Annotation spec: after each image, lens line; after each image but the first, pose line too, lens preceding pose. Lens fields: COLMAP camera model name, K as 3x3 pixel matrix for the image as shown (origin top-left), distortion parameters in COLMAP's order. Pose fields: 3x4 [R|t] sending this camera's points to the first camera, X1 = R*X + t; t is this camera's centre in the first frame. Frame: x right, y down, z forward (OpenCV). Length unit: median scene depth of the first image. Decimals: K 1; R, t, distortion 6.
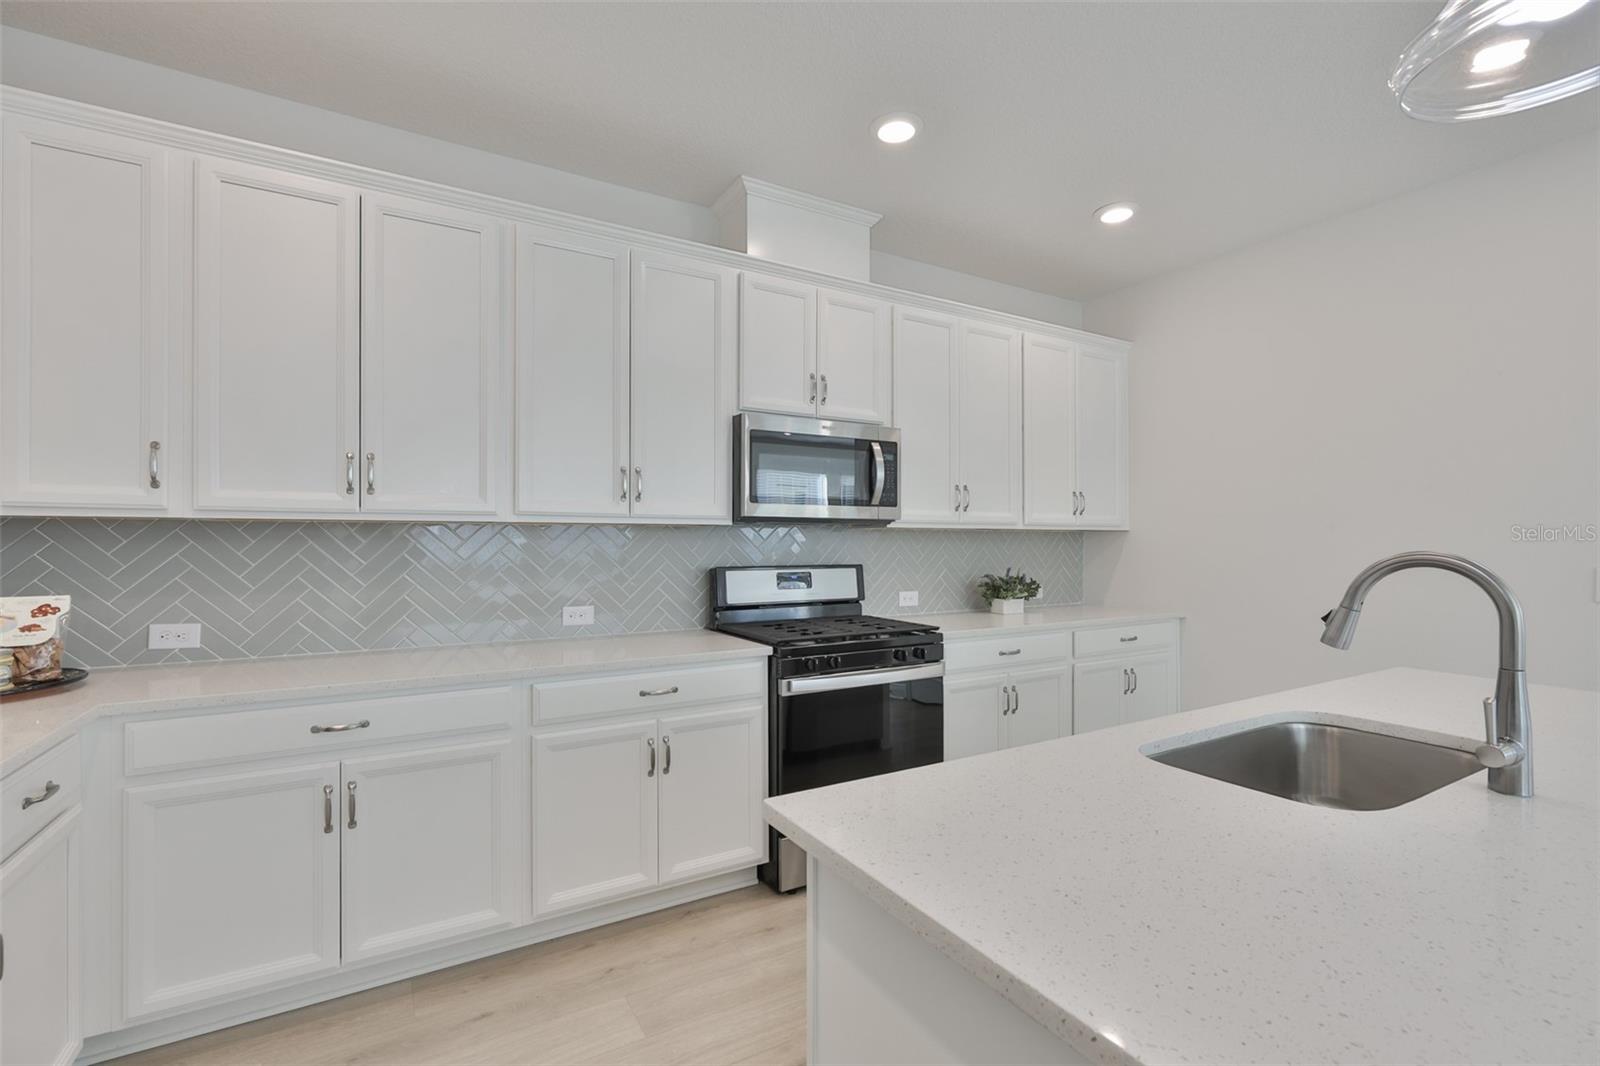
lens RADIAL K [[738.2, 0, 874.2], [0, 738.2, 530.2], [0, 0, 1]] dist [-0.002879, 0.000006]
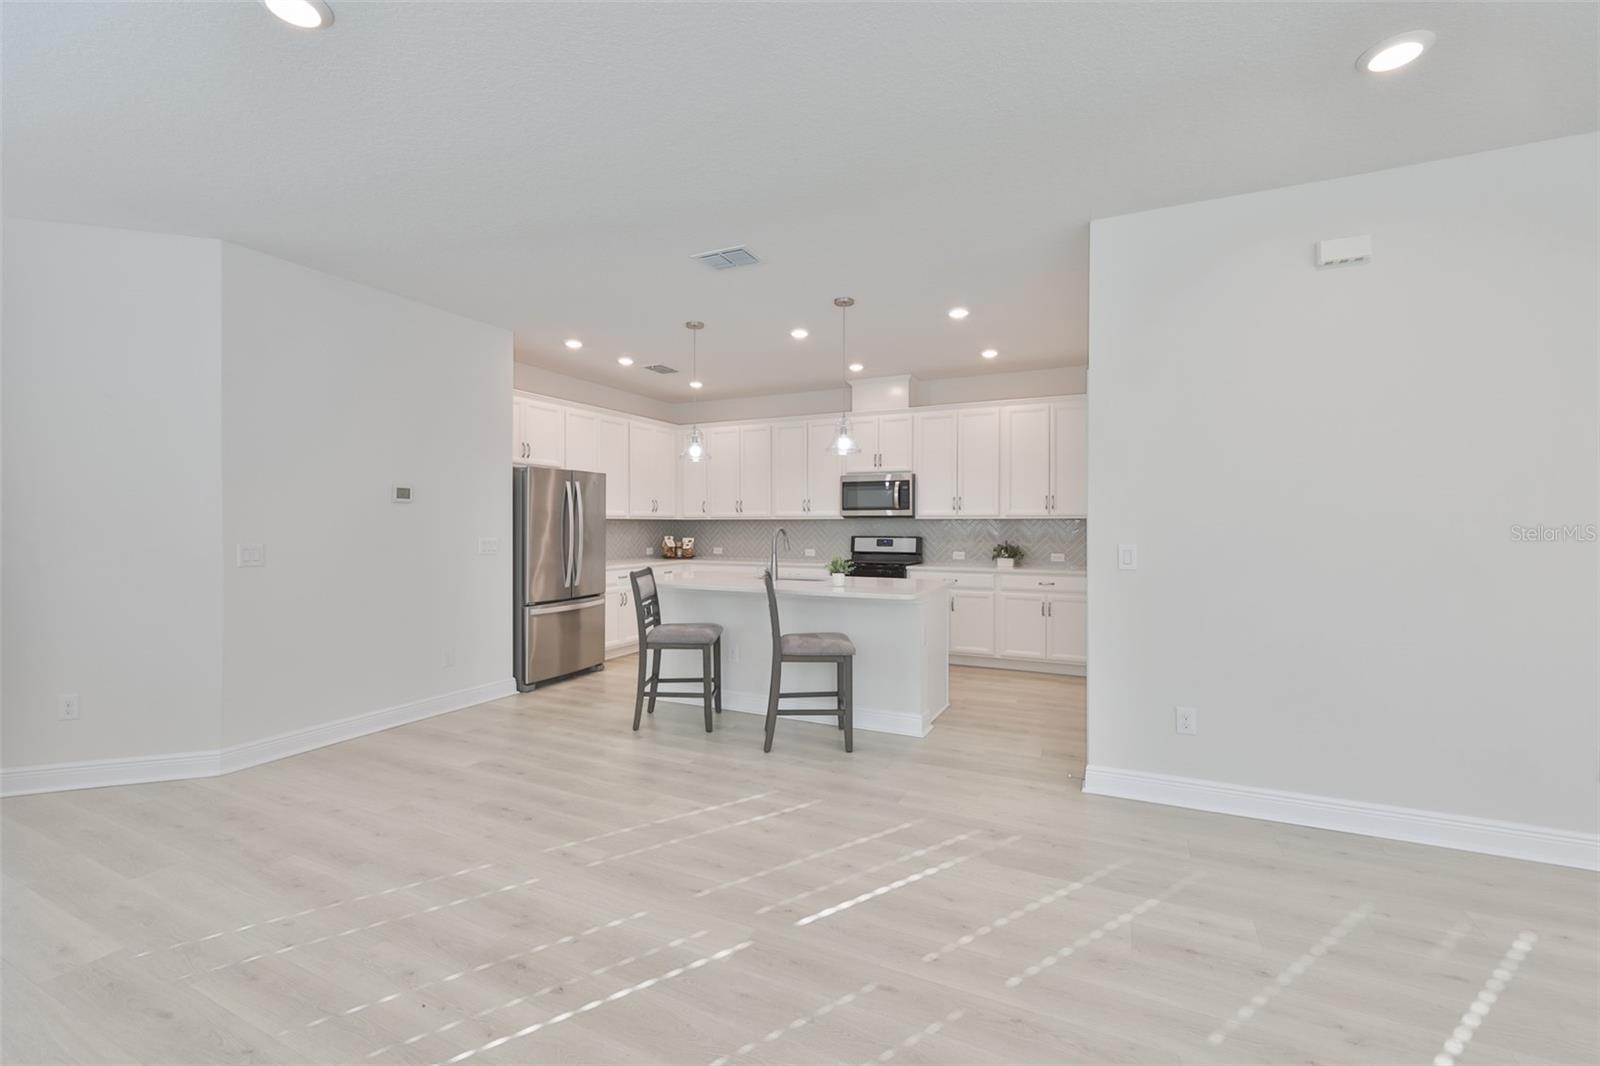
lens RADIAL K [[683.0, 0, 806.5], [0, 683.0, 522.5], [0, 0, 1]] dist [-0.004912, -0.000416]
pose [[0.523959, -0.007525, -0.851711, 1.725559], [0.010023, 0.999946, -0.002669, 0.009819], [0.851685, -0.007138, 0.524006, -0.347622]]
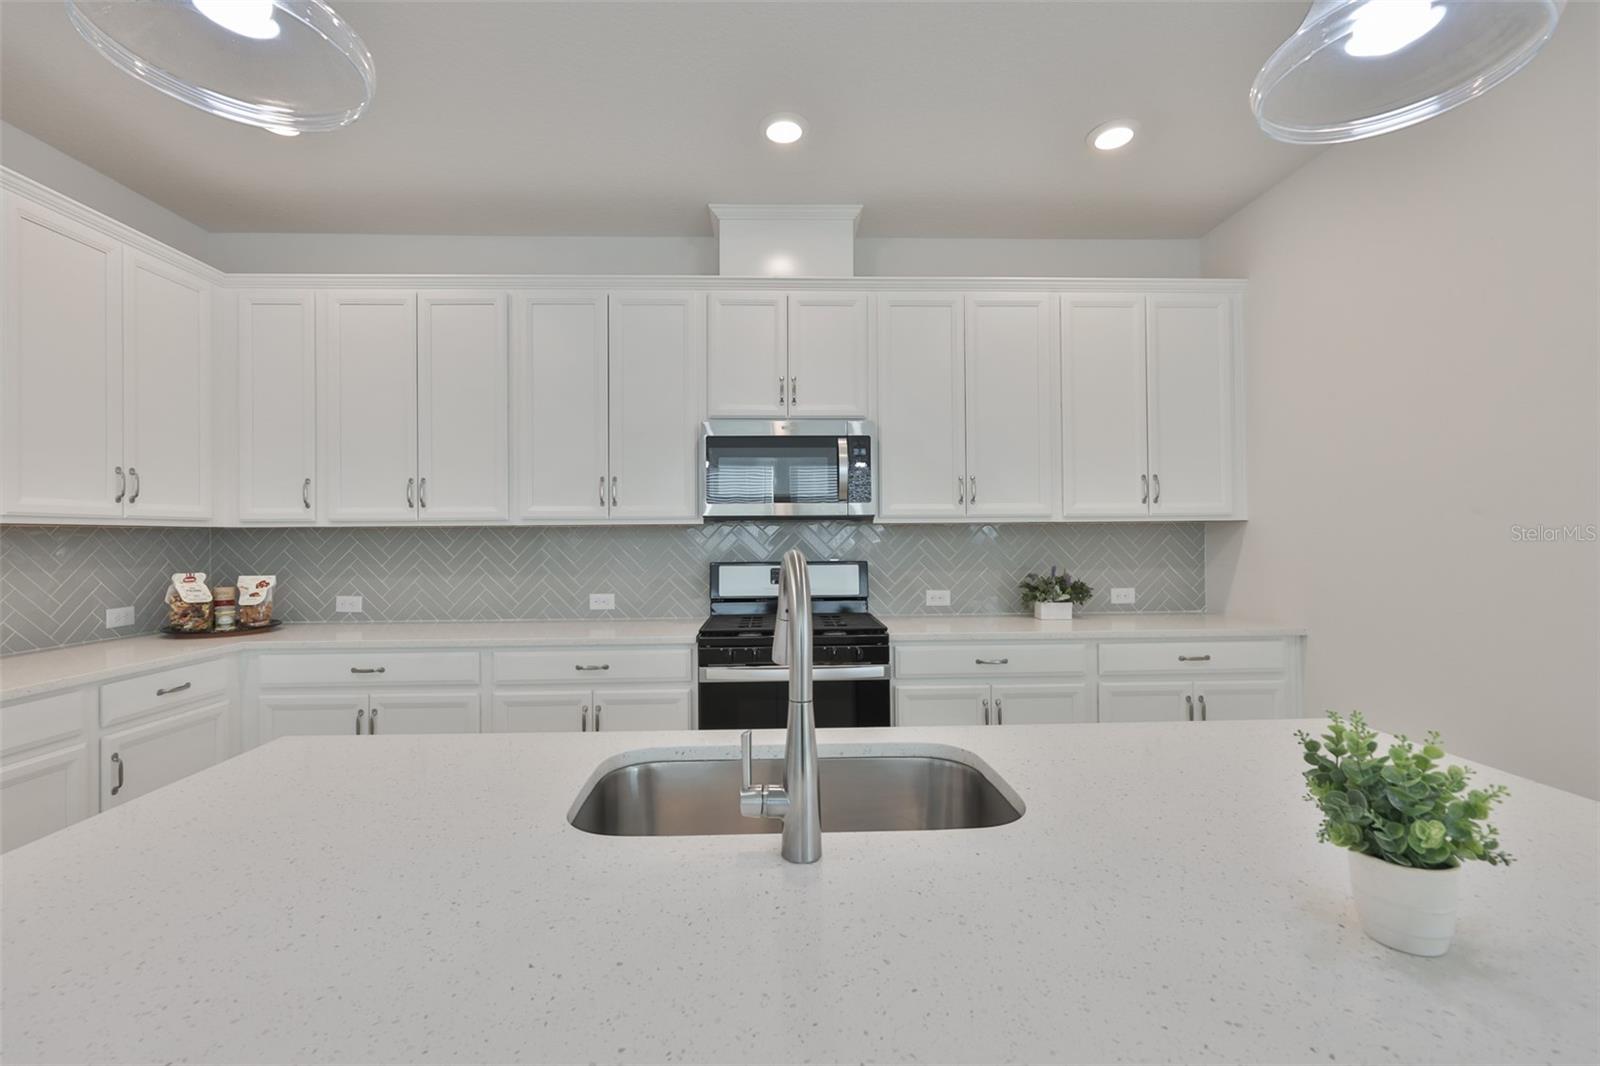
lens RADIAL K [[683.0, 0, 798.4], [0, 683.0, 531.9], [0, 0, 1]] dist [-0.004912, -0.000416]
pose [[0.855531, -0.013798, -0.517568, 0.446104], [0.016218, 0.999868, 0.000153, 0.006710], [0.517498, -0.008525, 0.855642, 0.197440]]
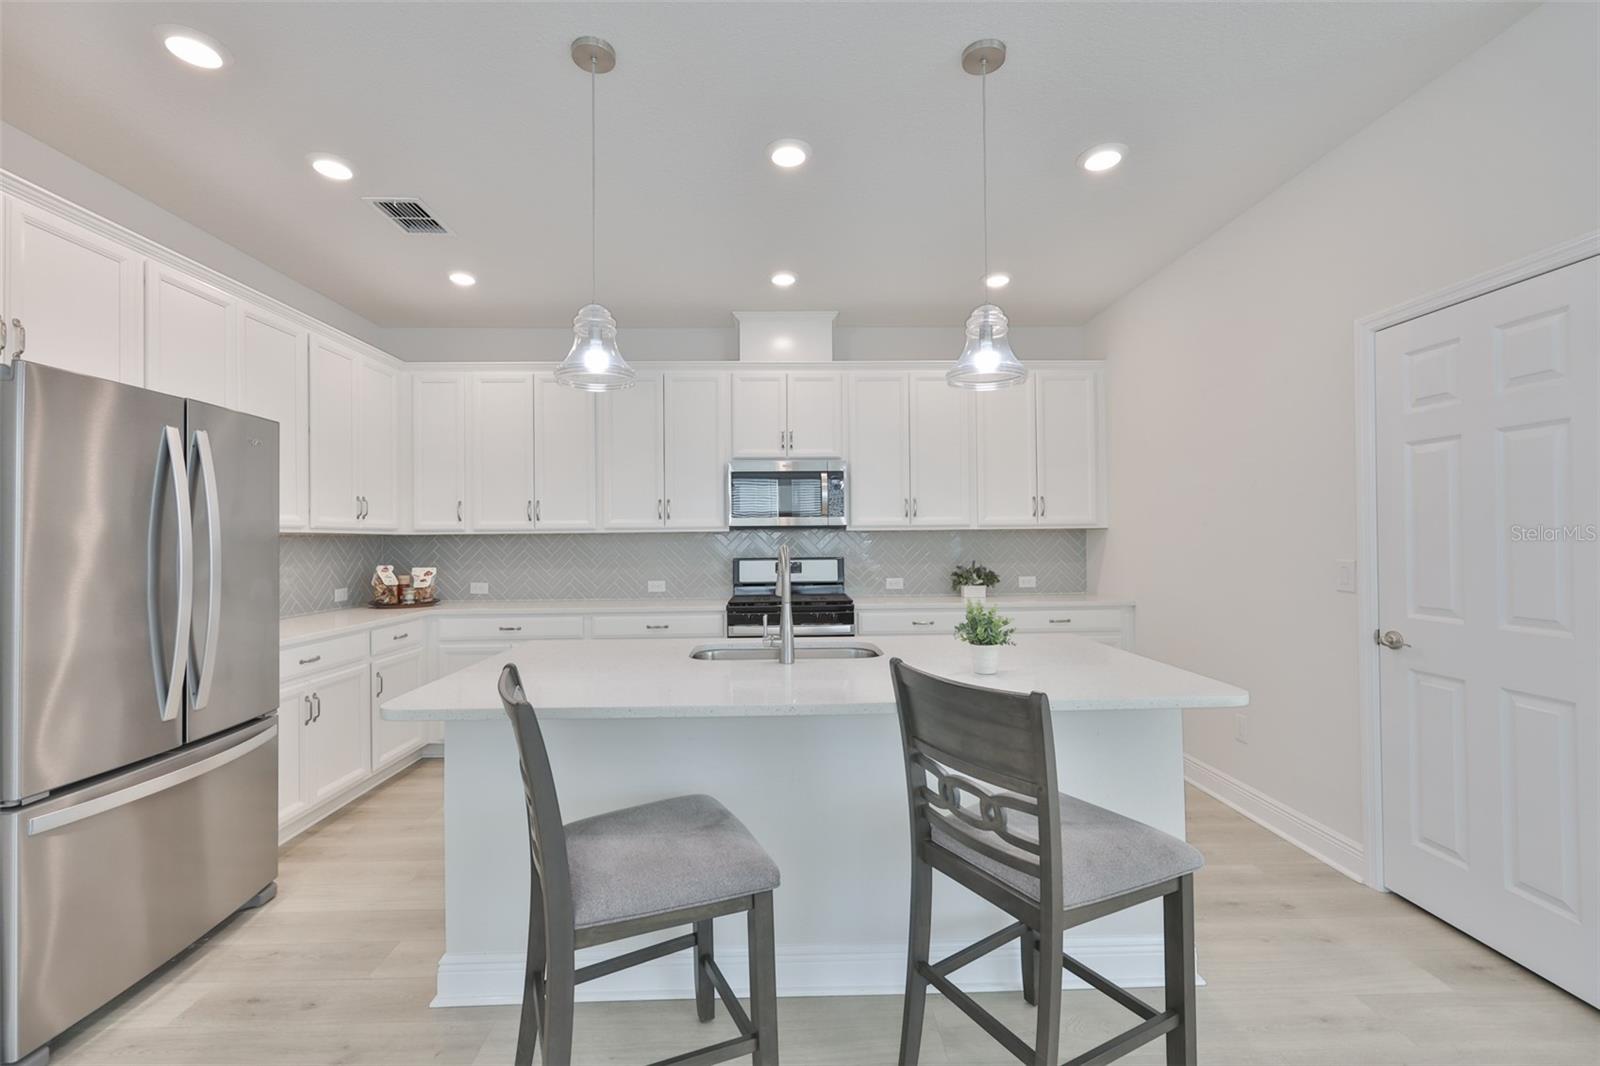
lens RADIAL K [[683.0, 0, 802.4], [0, 683.0, 530.8], [0, 0, 1]] dist [-0.004912, -0.000416]
pose [[0.854821, -0.019944, -0.518539, 0.696088], [0.018638, 0.999796, -0.007729, 0.005694], [0.518588, -0.003058, 0.855019, -0.179861]]
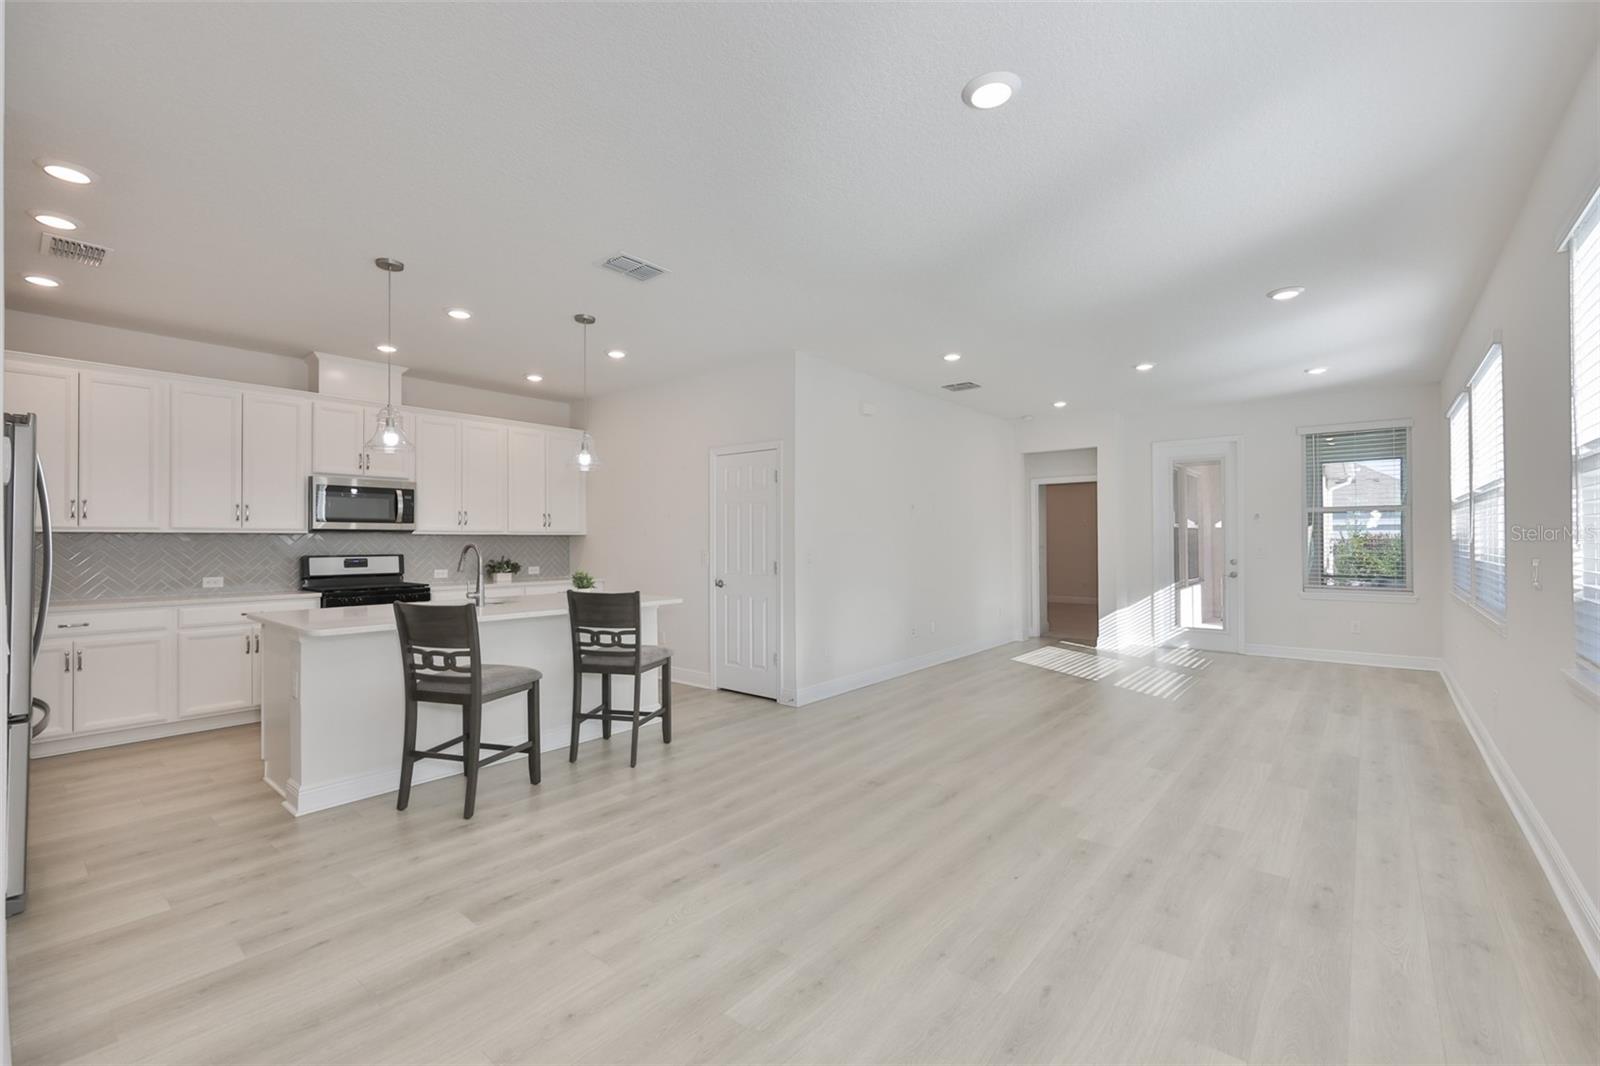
lens RADIAL K [[683.0, 0, 805.2], [0, 683.0, 527.0], [0, 0, 1]] dist [-0.004912, -0.000416]
pose [[0.955287, -0.000611, 0.295680, 0.516069], [0.004098, 0.999929, -0.011173, 0.002366], [-0.295652, 0.011885, 0.955222, -1.068701]]
